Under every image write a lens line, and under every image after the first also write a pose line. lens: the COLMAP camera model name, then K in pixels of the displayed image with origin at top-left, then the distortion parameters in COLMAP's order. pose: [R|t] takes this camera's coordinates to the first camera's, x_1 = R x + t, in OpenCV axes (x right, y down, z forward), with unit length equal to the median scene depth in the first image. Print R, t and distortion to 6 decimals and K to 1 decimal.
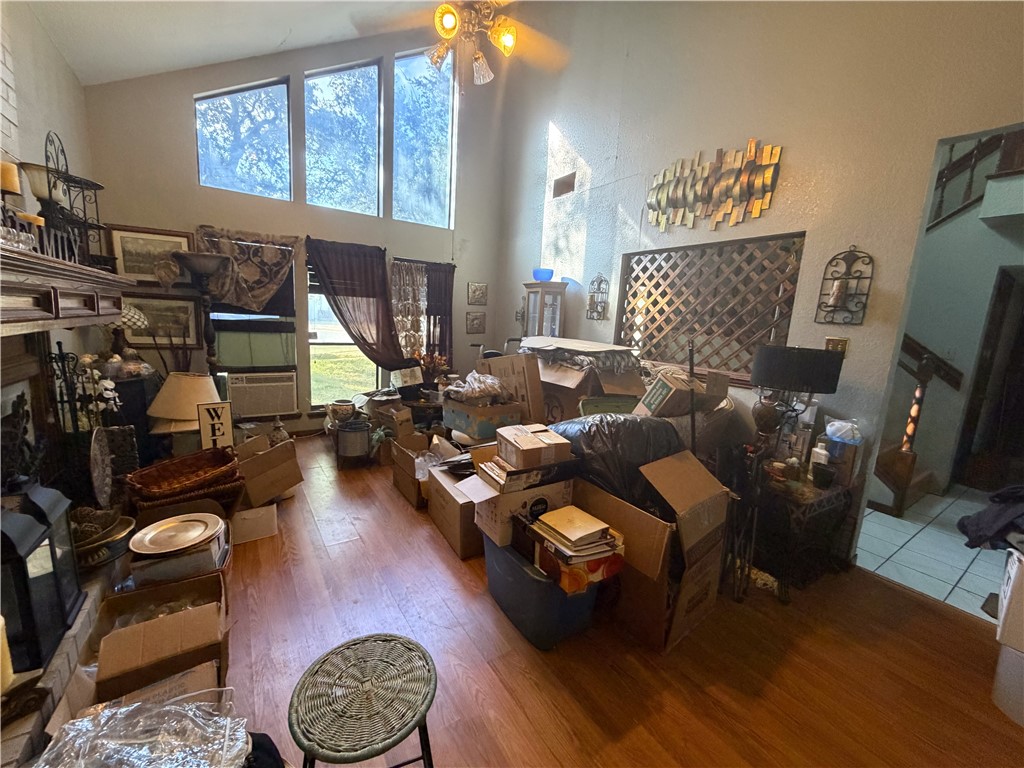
lens RADIAL K [[409.4, 0, 507.3], [0, 409.4, 385.6], [0, 0, 1]] dist [-0.000297, -0.000030]
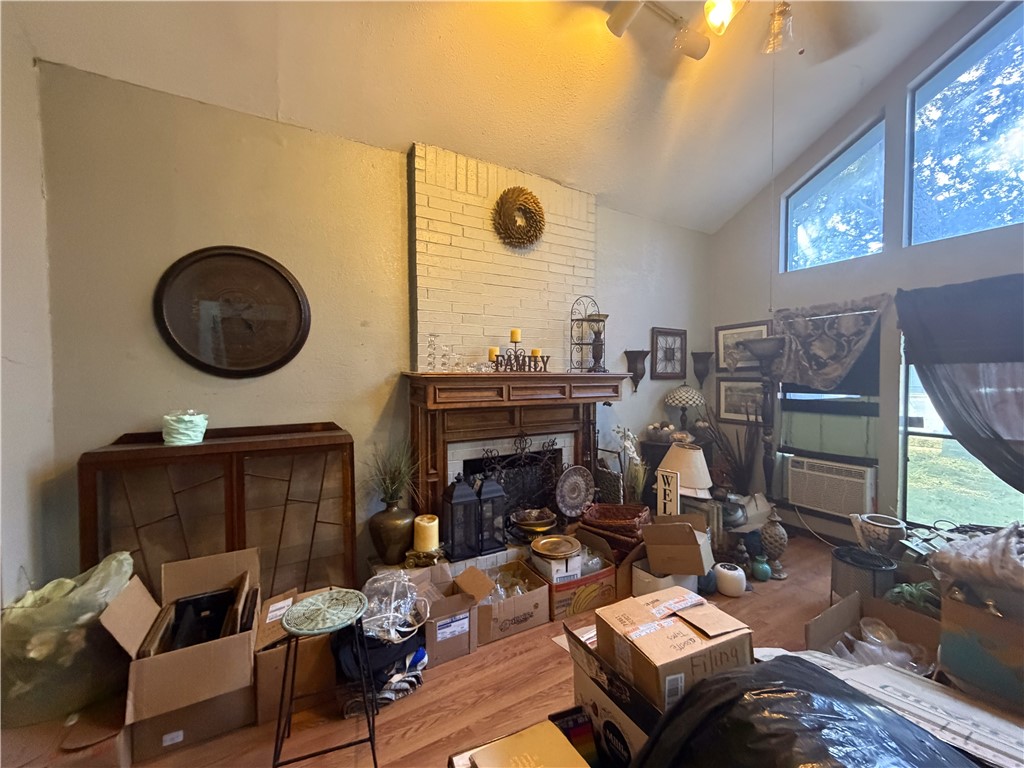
lens RADIAL K [[409.4, 0, 509.6], [0, 409.4, 385.5], [0, 0, 1]] dist [-0.000297, -0.000030]
pose [[-0.067149, -0.029233, -0.997315, 0.308632], [-0.157854, 0.987293, -0.018311, -0.068070], [0.985177, 0.156201, -0.070911, 0.391585]]
